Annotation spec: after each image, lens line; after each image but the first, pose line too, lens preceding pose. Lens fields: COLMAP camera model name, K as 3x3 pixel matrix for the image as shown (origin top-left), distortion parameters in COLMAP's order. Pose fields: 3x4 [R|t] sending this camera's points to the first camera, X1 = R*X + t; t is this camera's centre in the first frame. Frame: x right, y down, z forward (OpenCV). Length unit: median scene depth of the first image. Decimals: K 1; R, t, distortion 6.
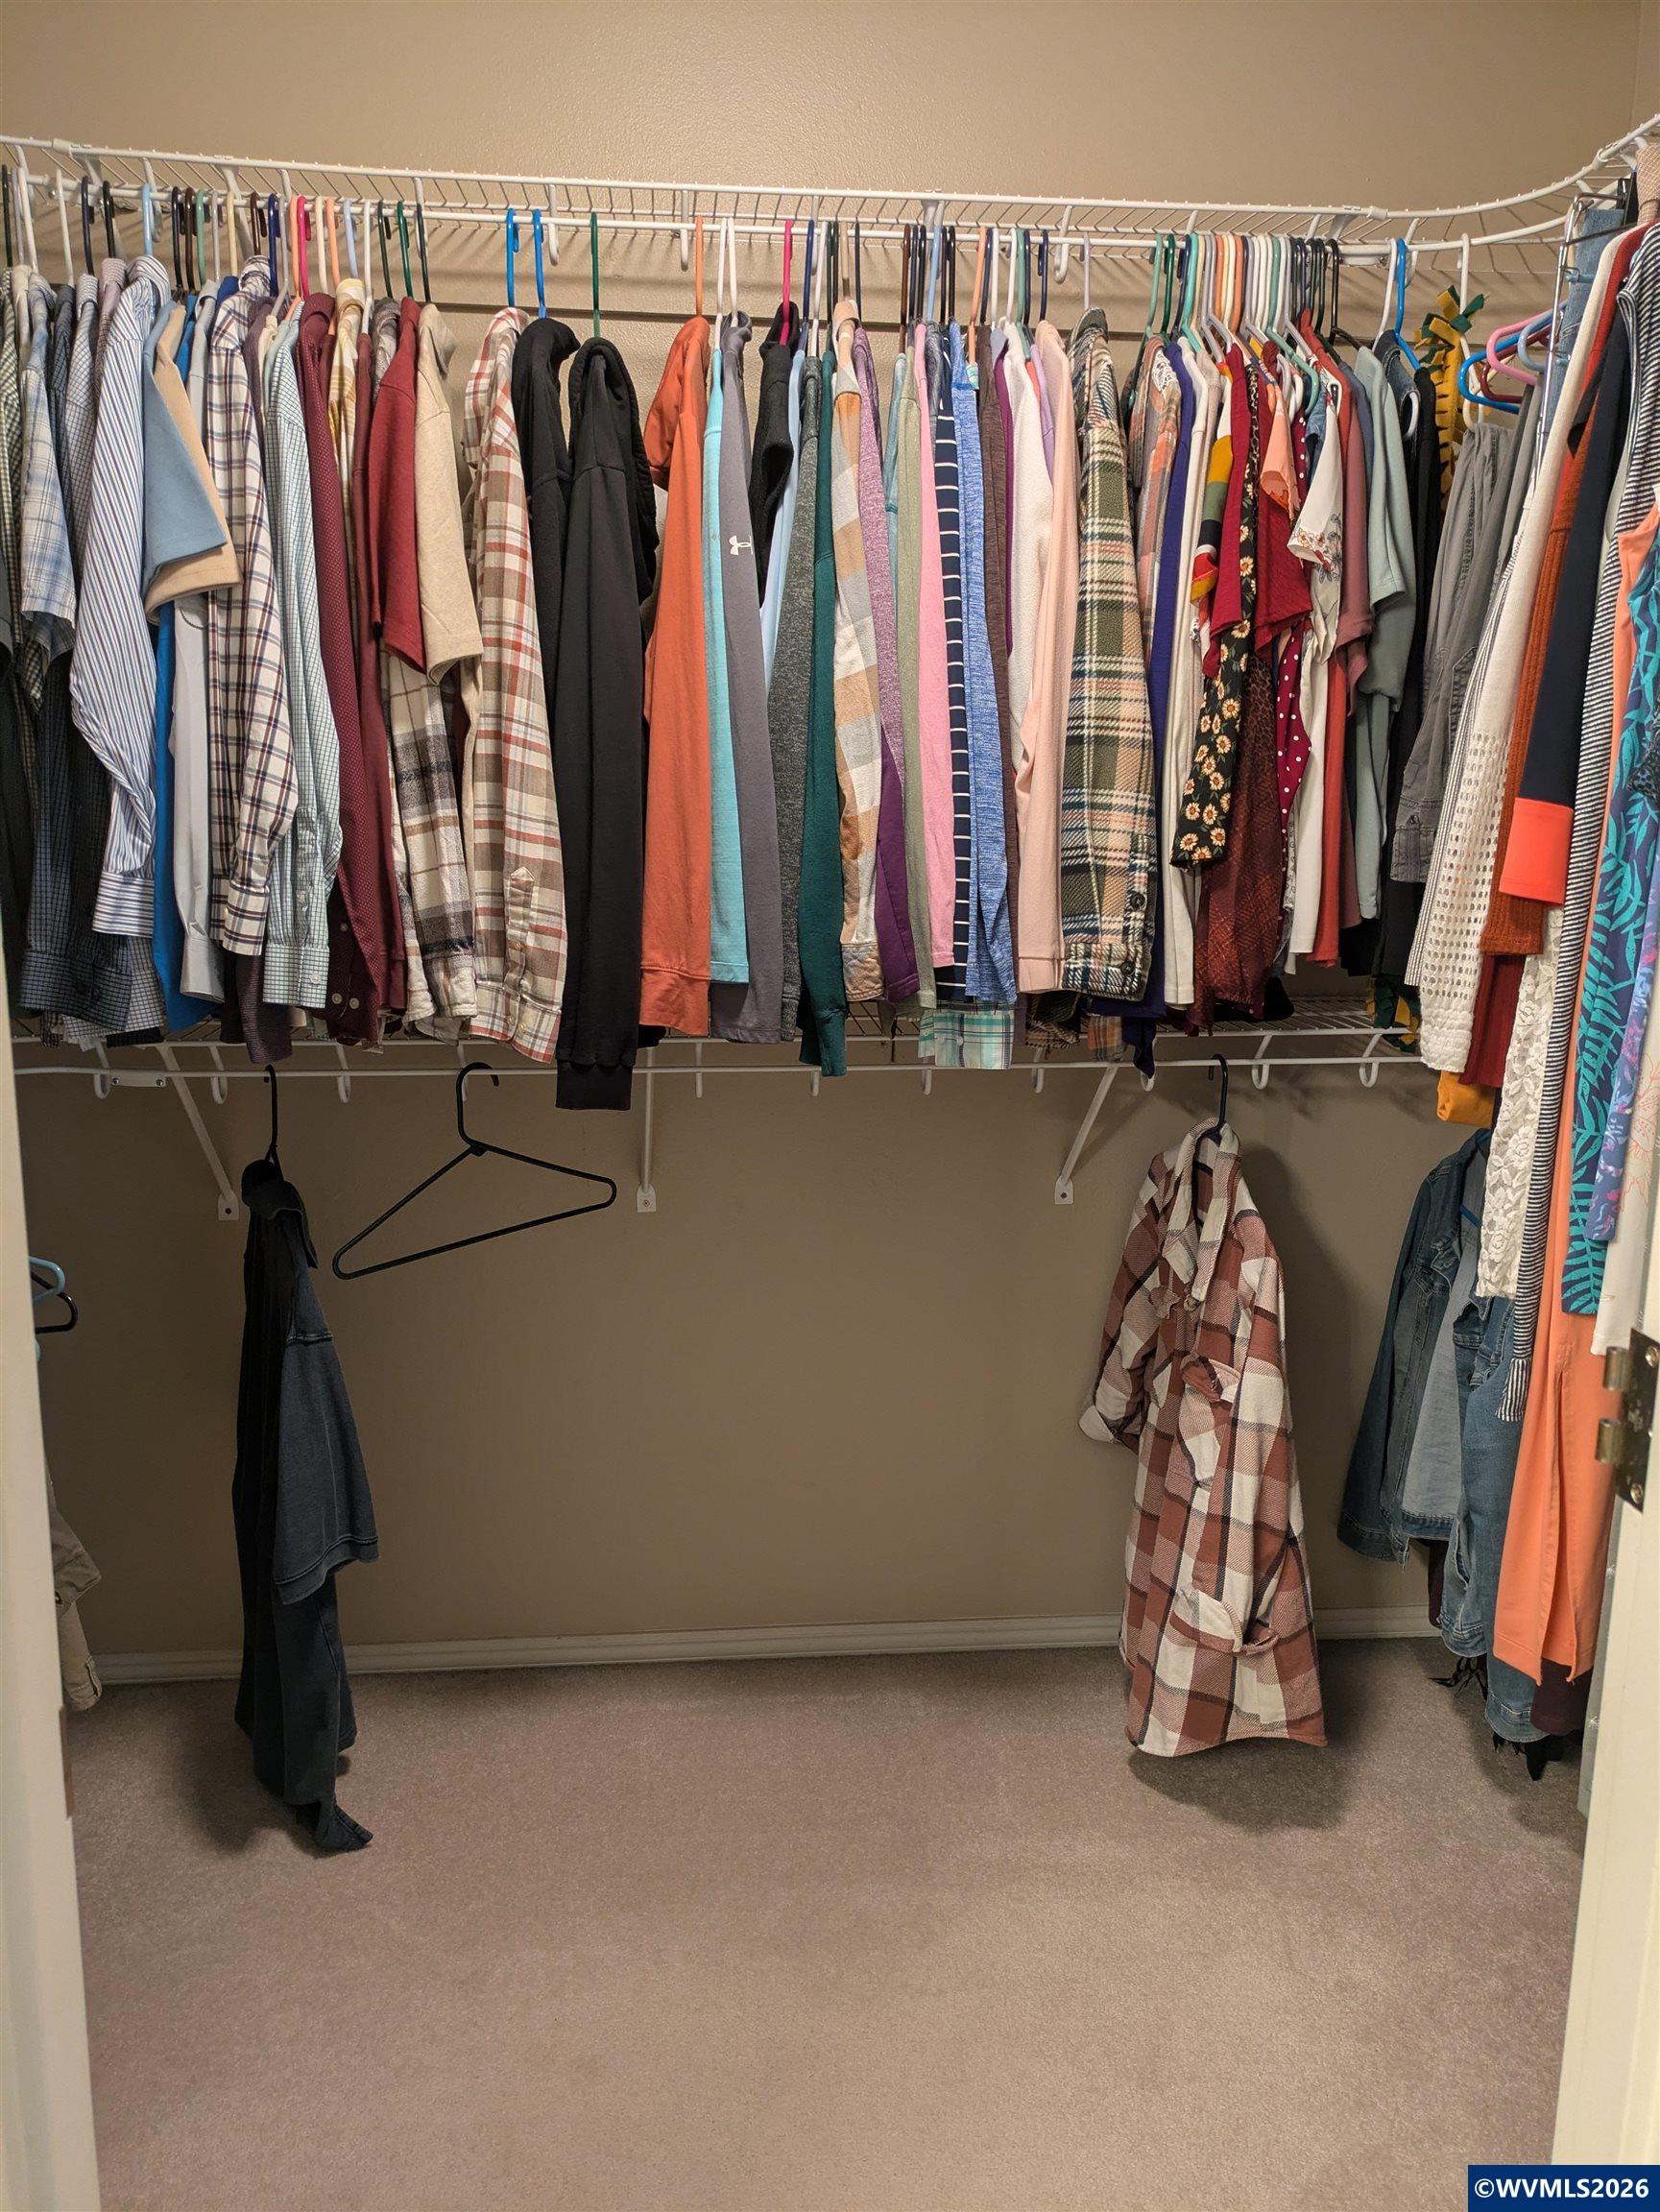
lens RADIAL K [[1622.2, 0, 816.3], [0, 1622.2, 1098.1], [0, 0, 1]] dist [0.066630, -0.067857]
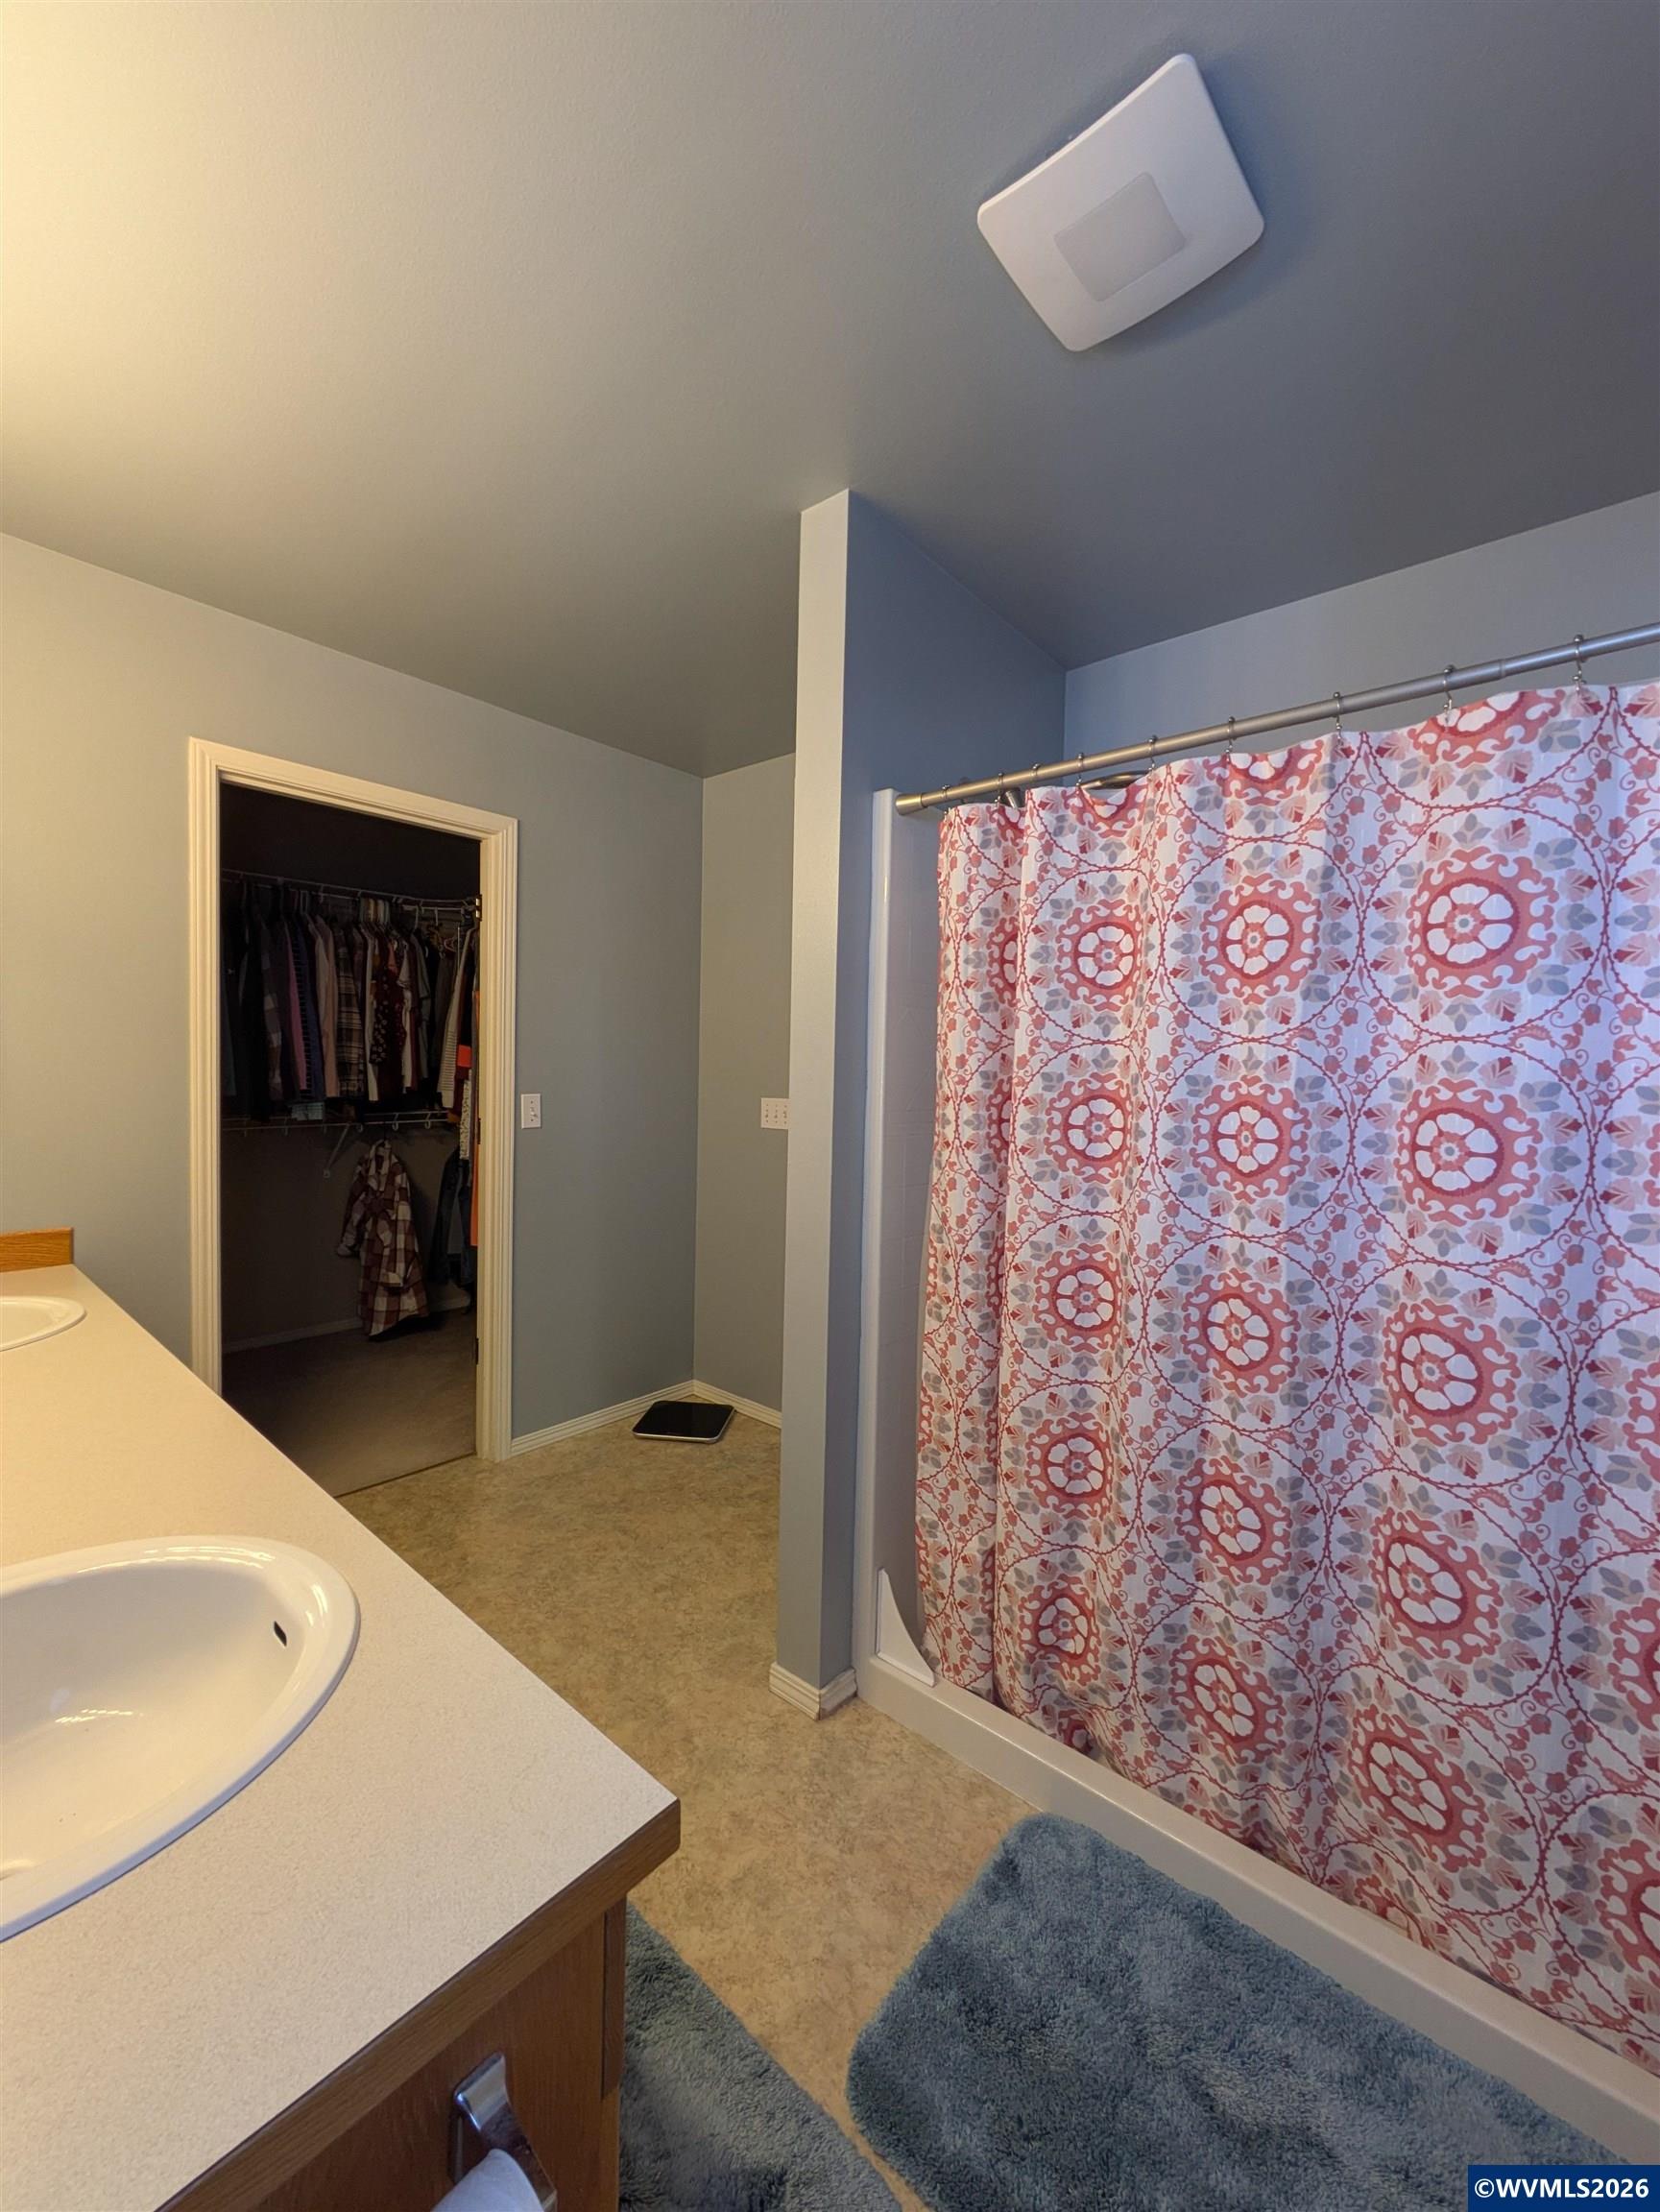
lens RADIAL K [[871.2, 0, 836.7], [0, 871.2, 1101.0], [0, 0, 1]] dist [-0.002593, 0.001989]
pose [[0.712633, -0.024518, 0.701108, -0.395332], [0.117868, 0.989367, -0.085207, 0.225326], [-0.691564, 0.143360, 0.707945, -1.070439]]
